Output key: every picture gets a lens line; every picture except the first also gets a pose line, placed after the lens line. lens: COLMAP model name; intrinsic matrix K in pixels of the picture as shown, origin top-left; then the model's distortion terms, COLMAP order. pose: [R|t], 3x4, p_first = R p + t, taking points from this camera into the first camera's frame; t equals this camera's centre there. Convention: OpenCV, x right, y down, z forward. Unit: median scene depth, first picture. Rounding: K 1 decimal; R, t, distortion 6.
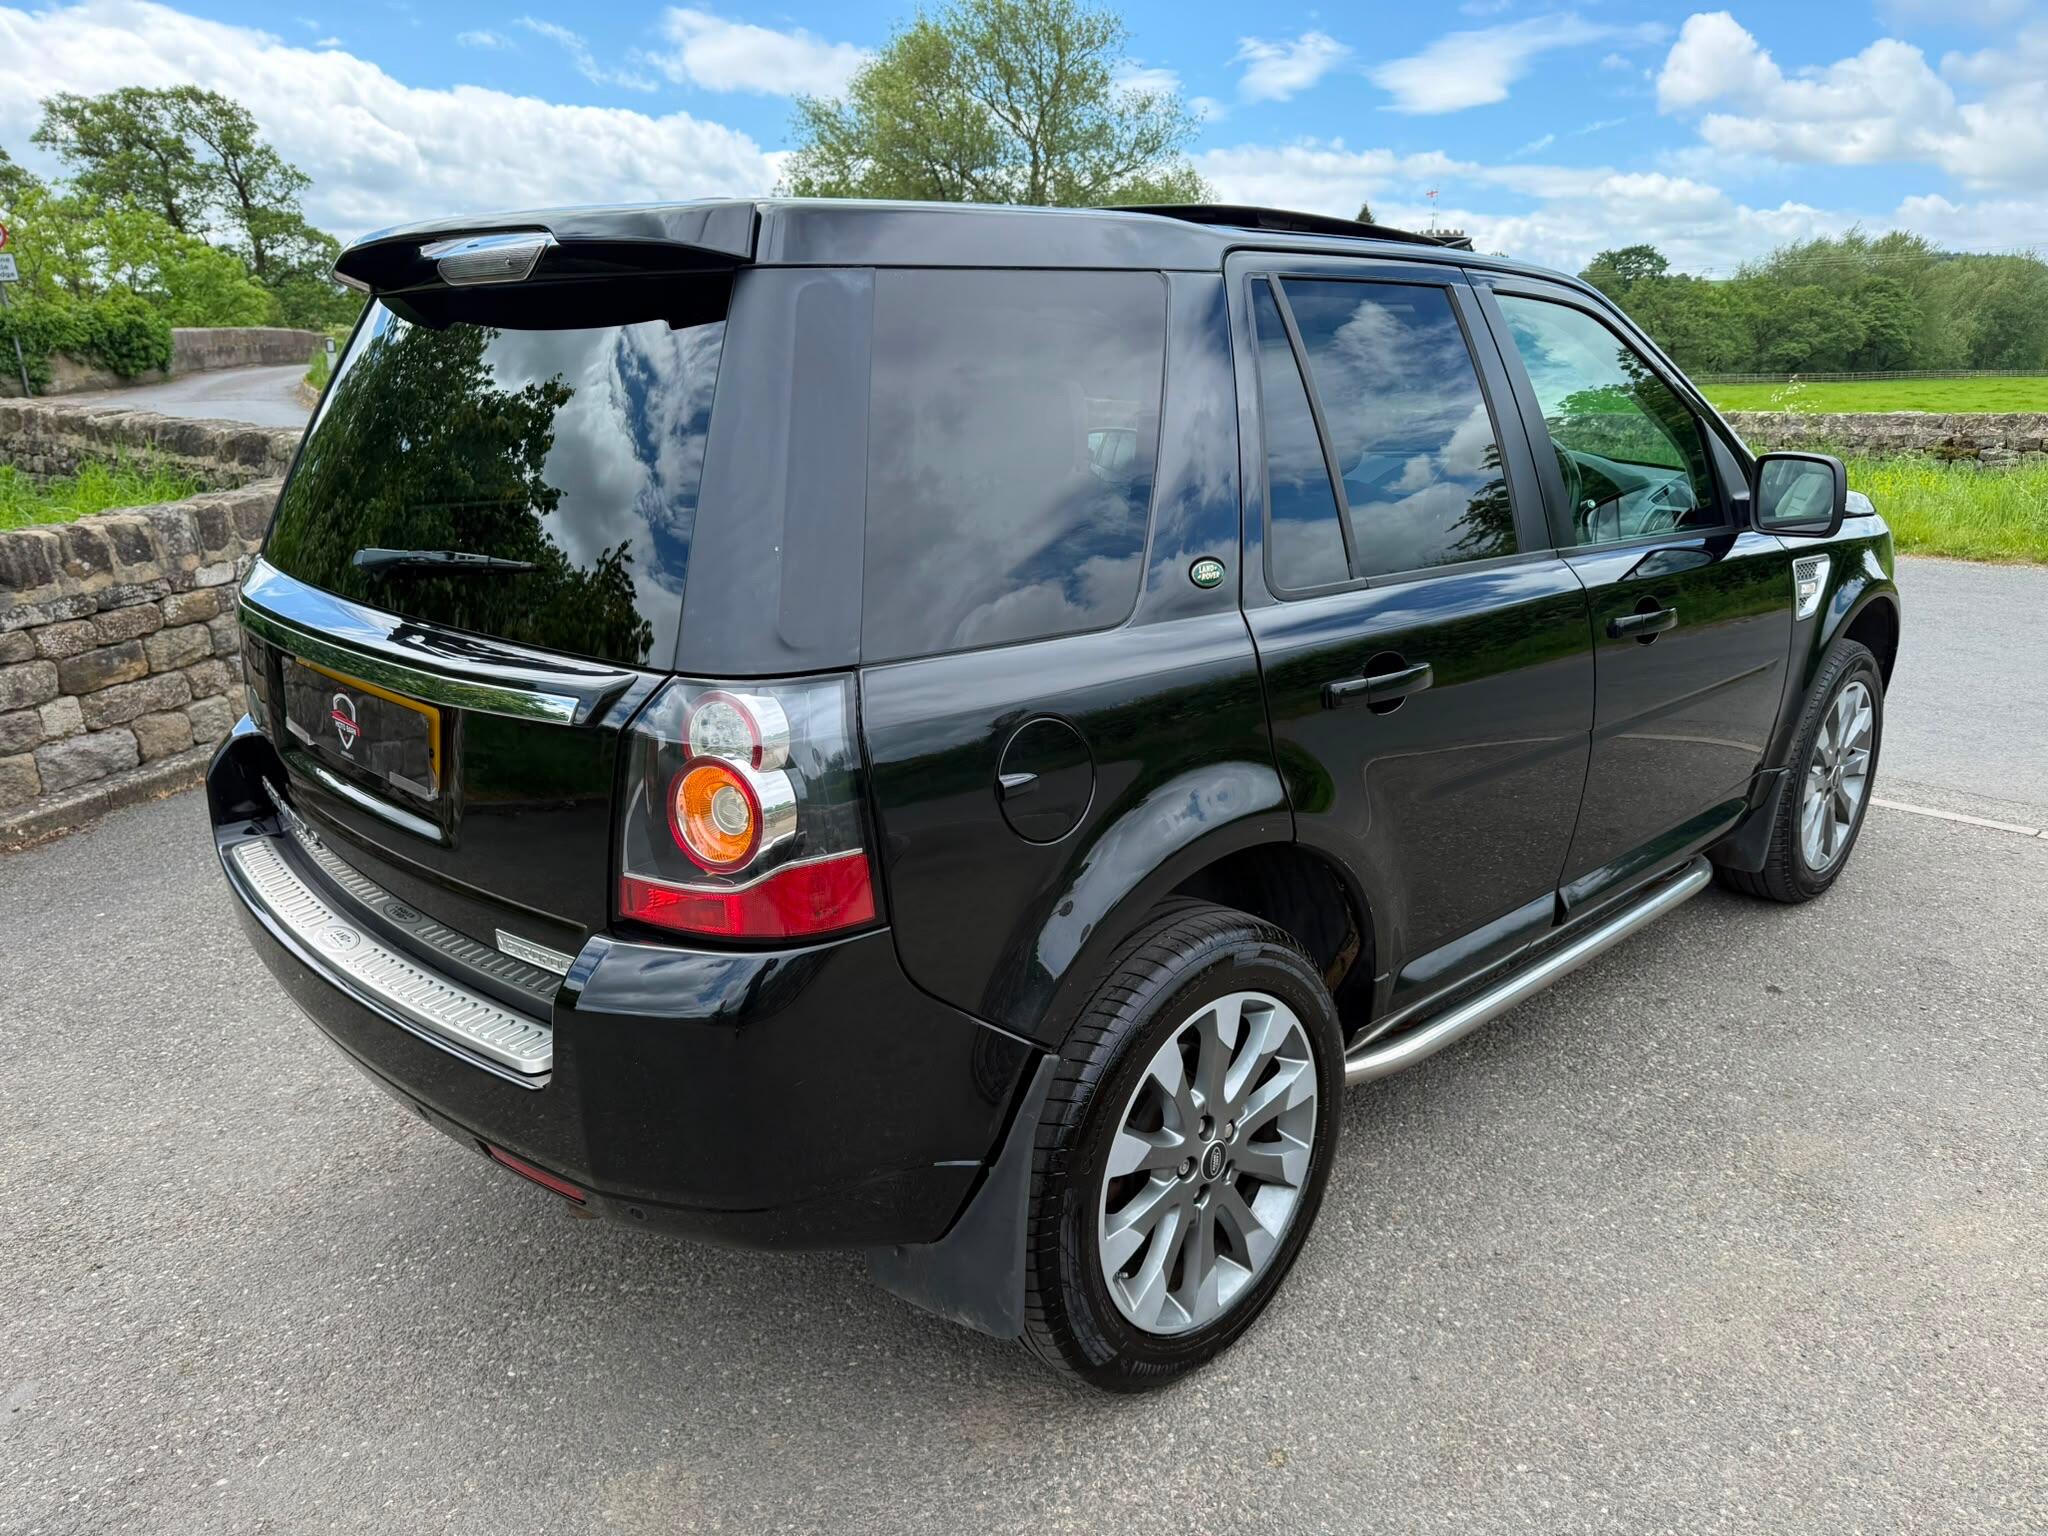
lens RADIAL K [[1443.7, 0, 1017.7], [0, 1443.7, 778.5], [0, 0, 1]] dist [0.059667, -0.079076]
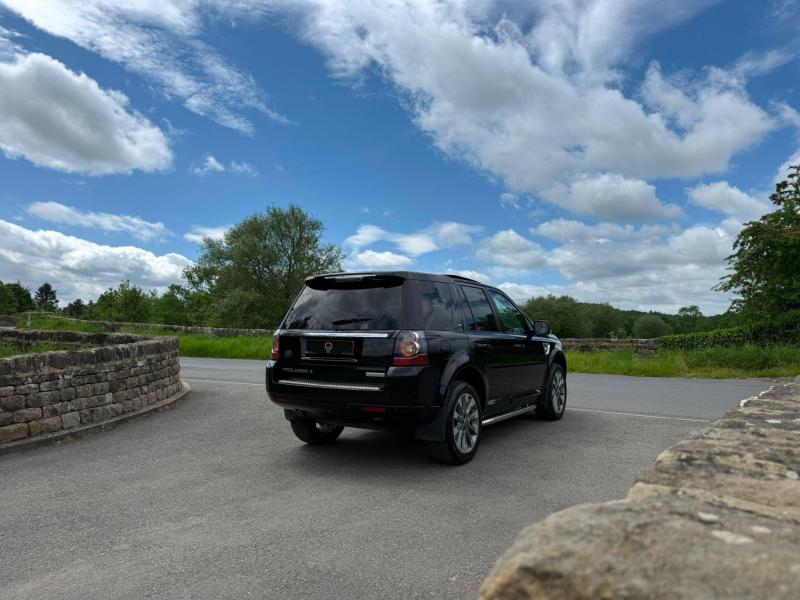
lens RADIAL K [[563.9, 0, 397.5], [0, 563.9, 304.1], [0, 0, 1]] dist [0.059667, -0.079076]
pose [[0.974016, 0.021755, 0.225430, -0.278684], [0.053091, 0.945707, -0.320654, 0.221534], [-0.220167, 0.324290, 0.919980, -0.507349]]
